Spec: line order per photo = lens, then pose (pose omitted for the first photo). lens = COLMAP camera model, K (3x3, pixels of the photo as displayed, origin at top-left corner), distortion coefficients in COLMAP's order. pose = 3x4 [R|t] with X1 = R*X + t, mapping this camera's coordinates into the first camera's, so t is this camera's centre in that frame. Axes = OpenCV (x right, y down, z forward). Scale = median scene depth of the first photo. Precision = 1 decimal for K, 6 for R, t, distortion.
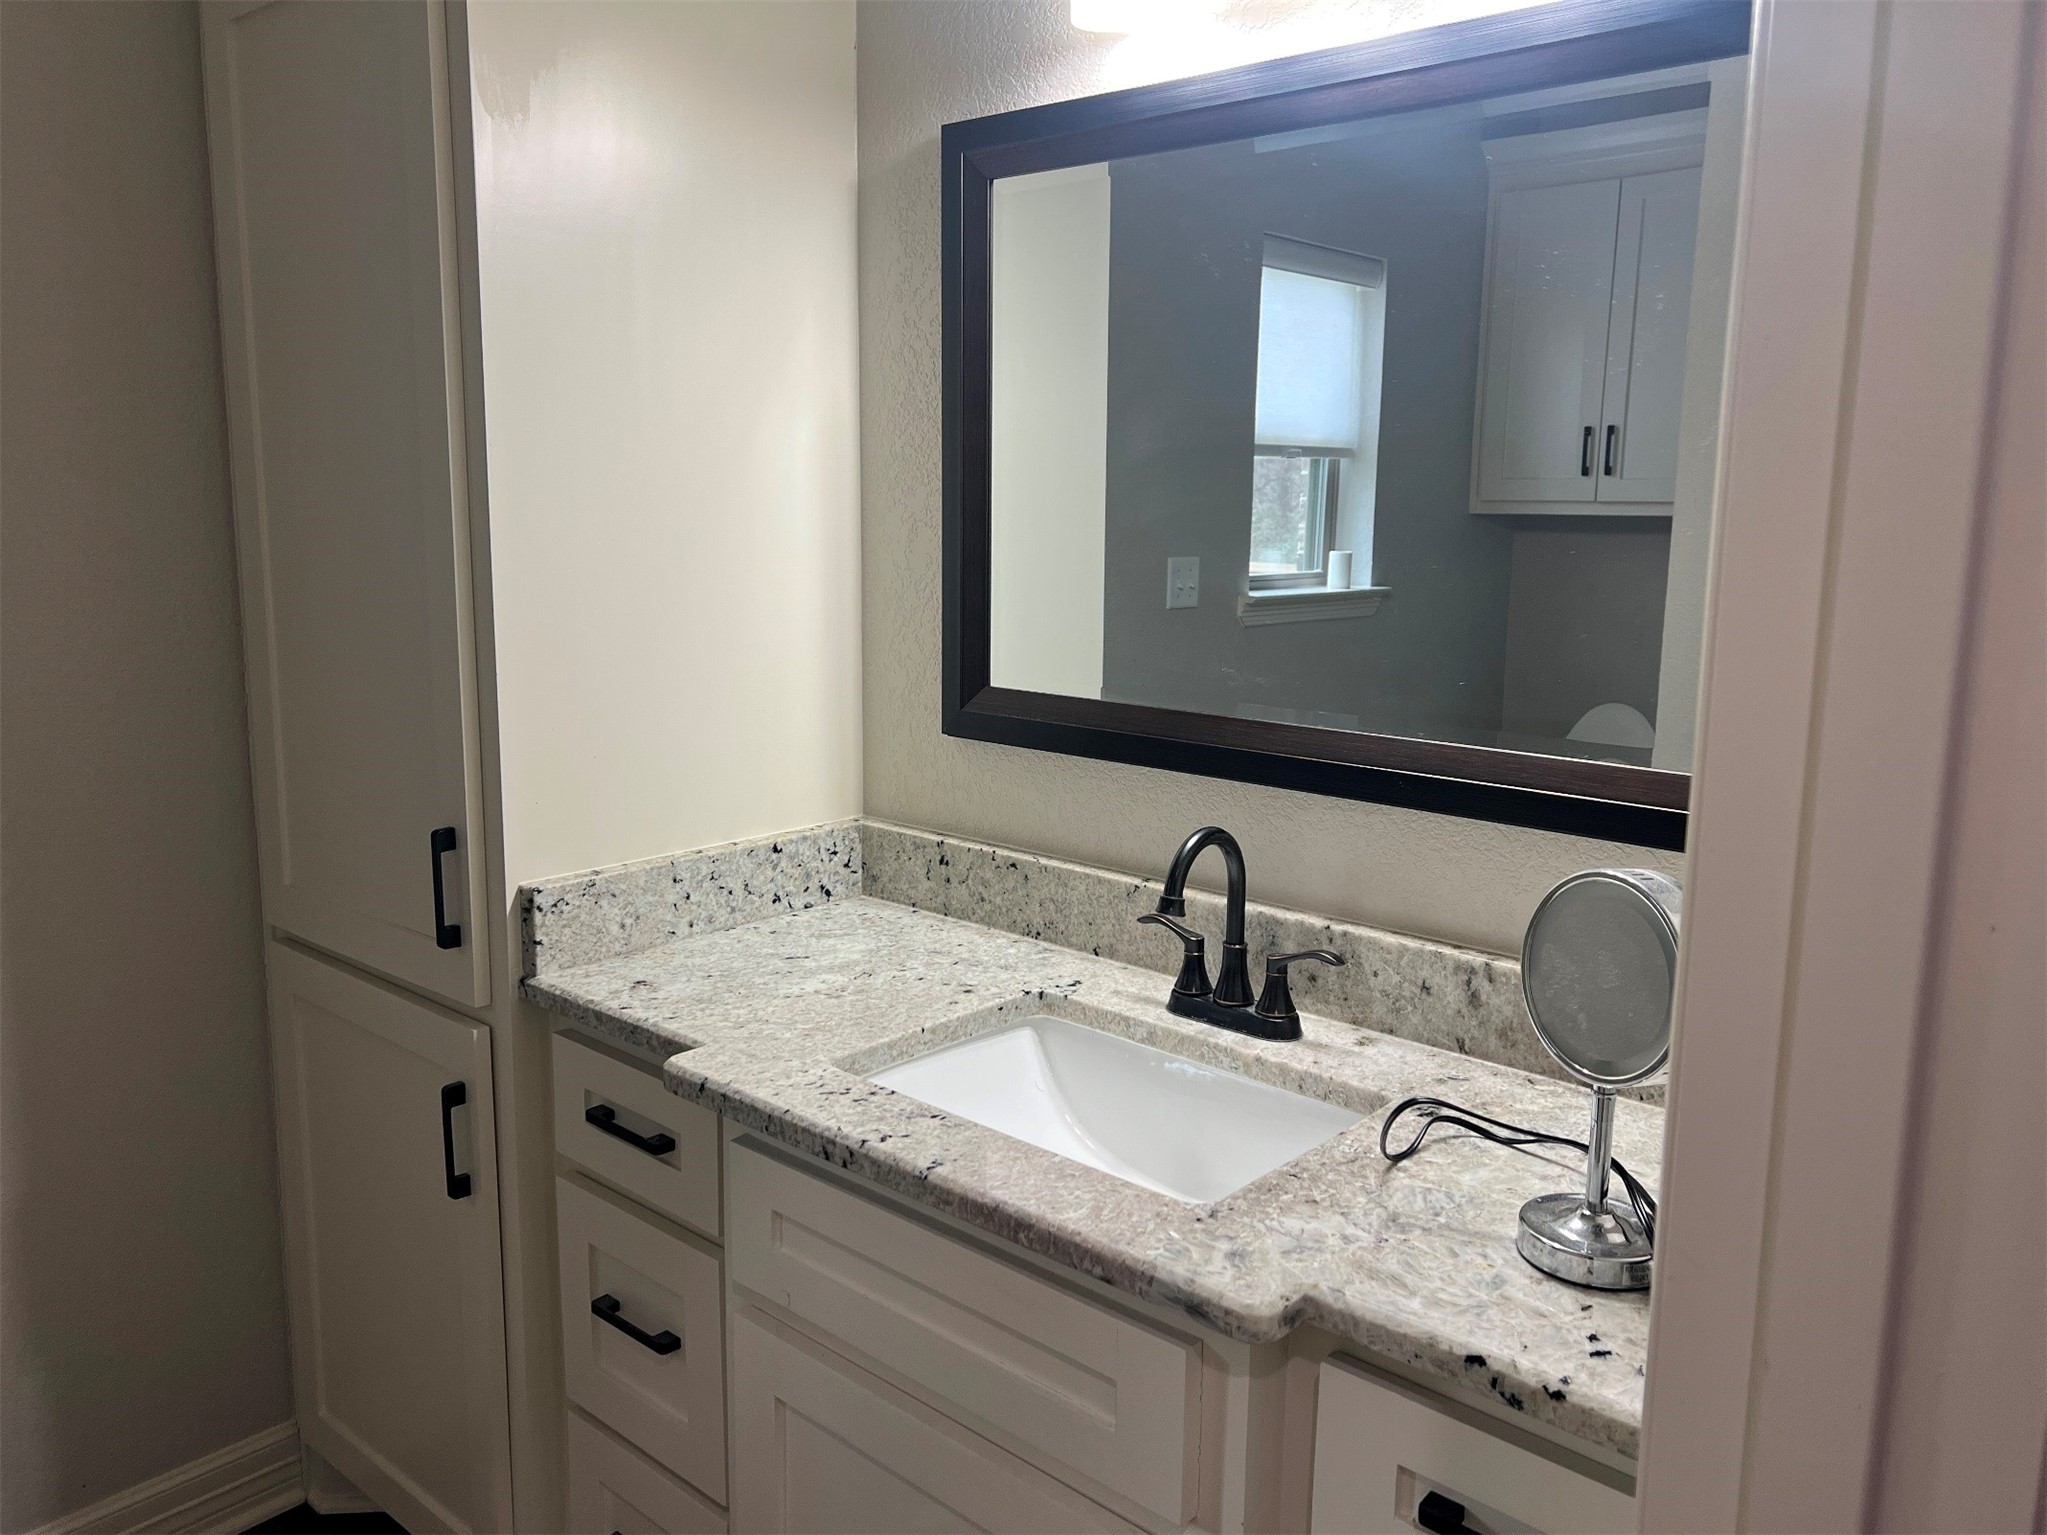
lens RADIAL K [[1552.1, 0, 1023.5], [0, 1552.1, 767.5], [0, 0, 1]] dist [0.097982, -0.166680]
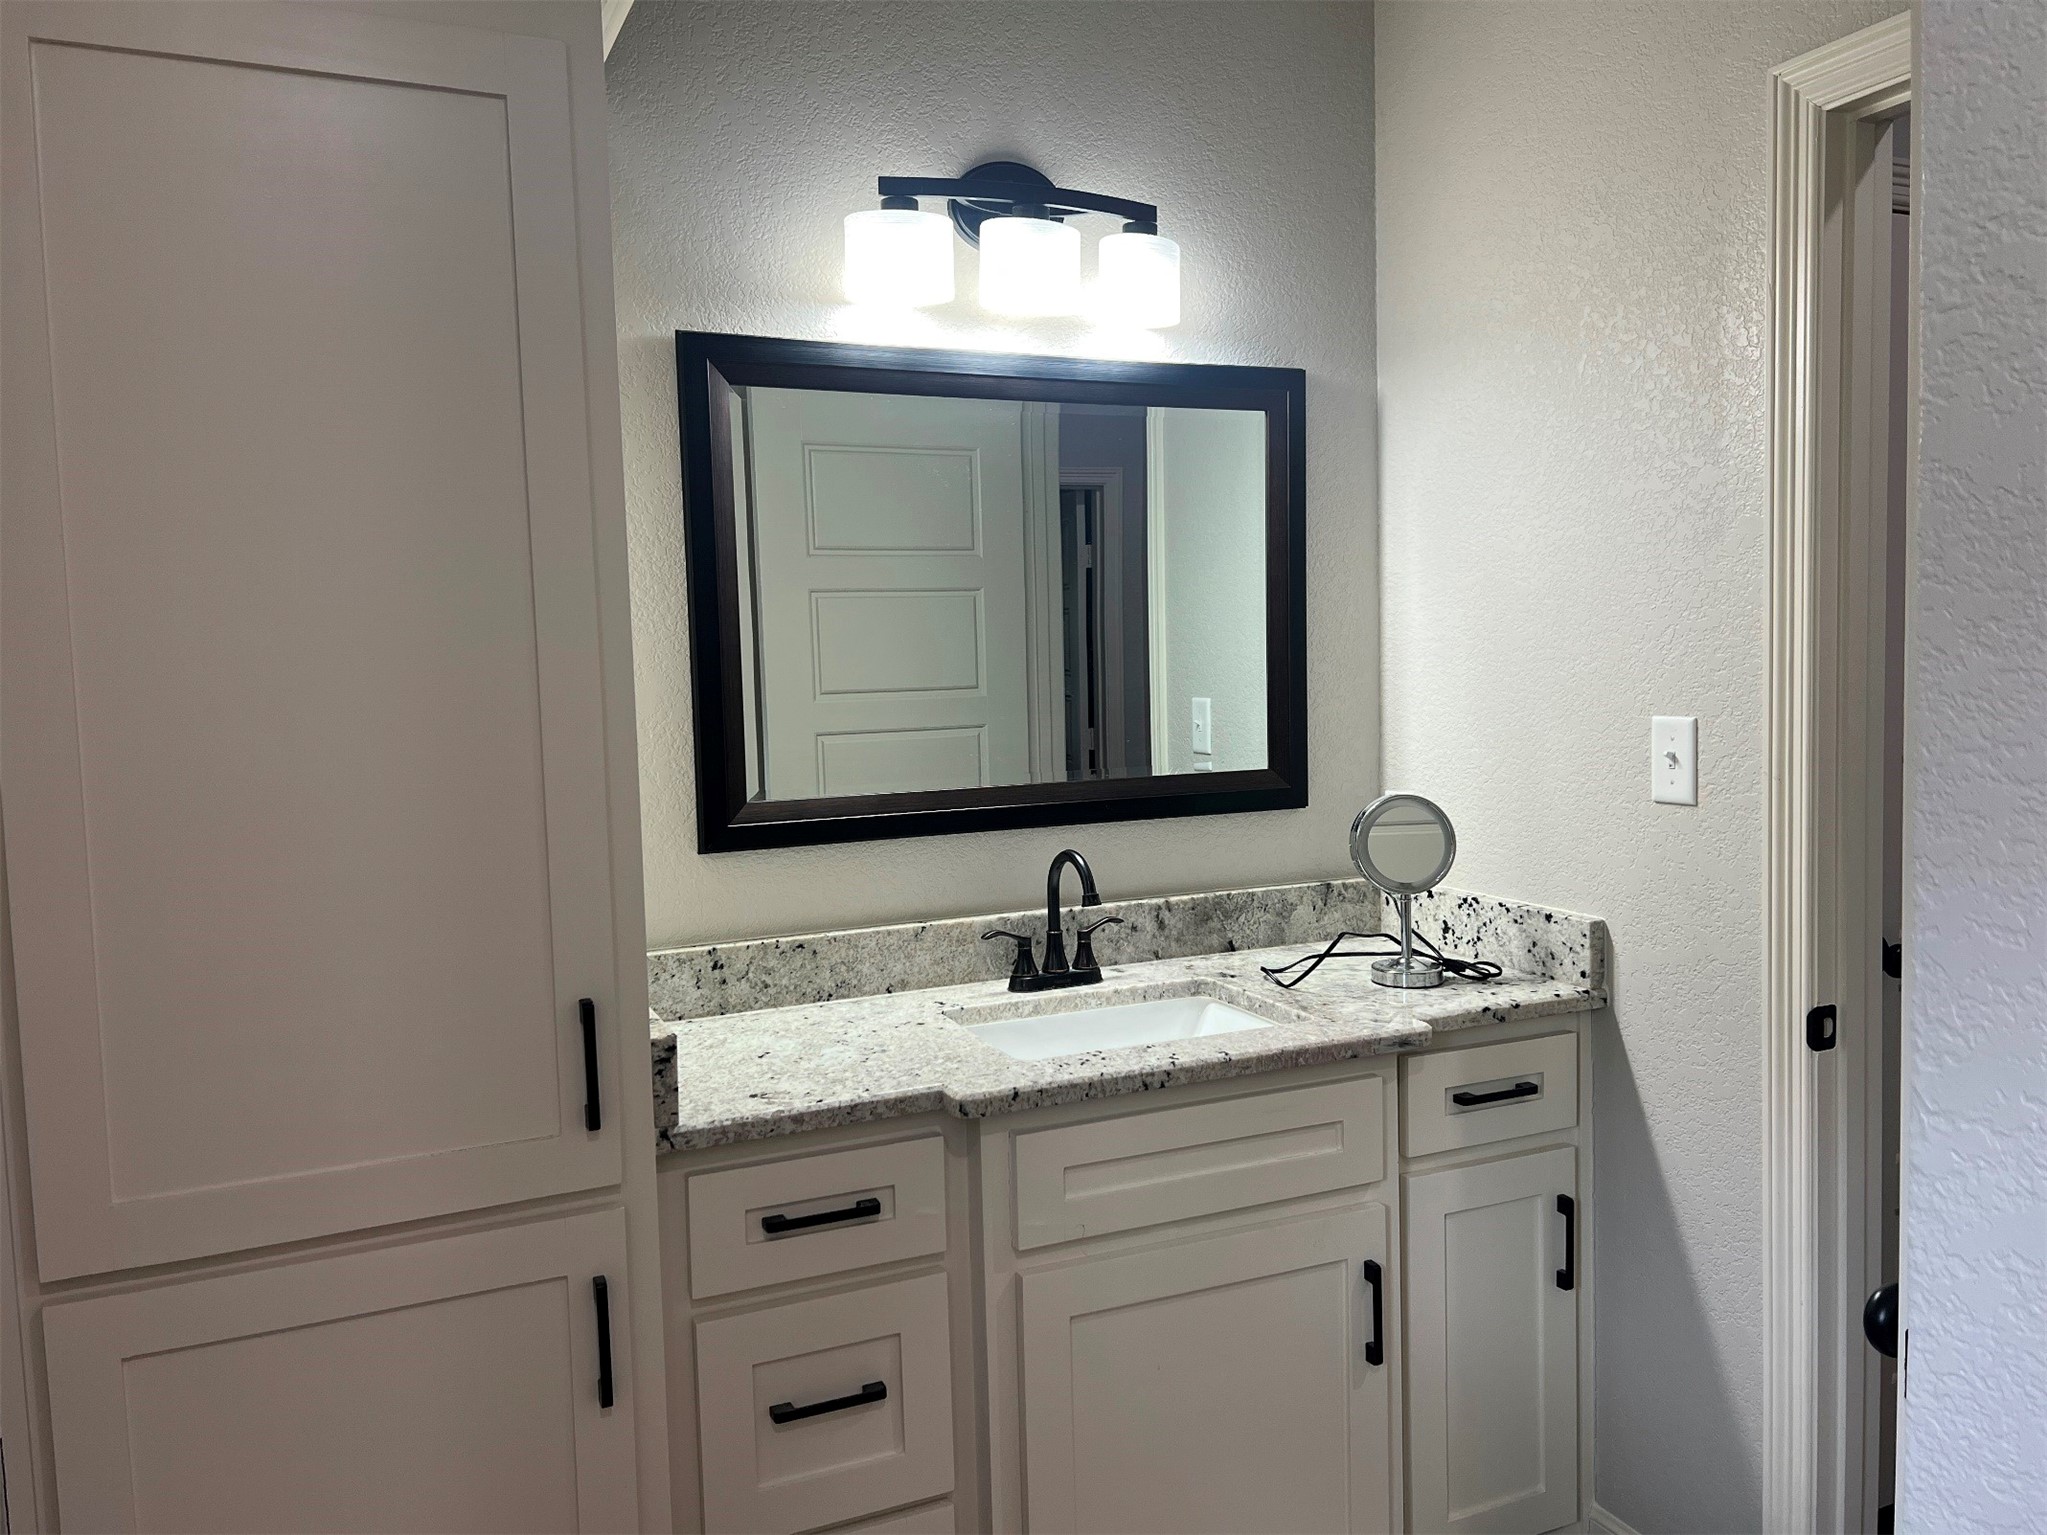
lens RADIAL K [[1548.9, 0, 1032.6], [0, 1548.9, 787.7], [0, 0, 1]] dist [0.128755, -0.160167]
pose [[0.412872, -0.108049, 0.904357, -1.107622], [0.194655, 0.980464, 0.028275, -0.061337], [-0.889745, 0.164364, 0.425838, 0.345509]]
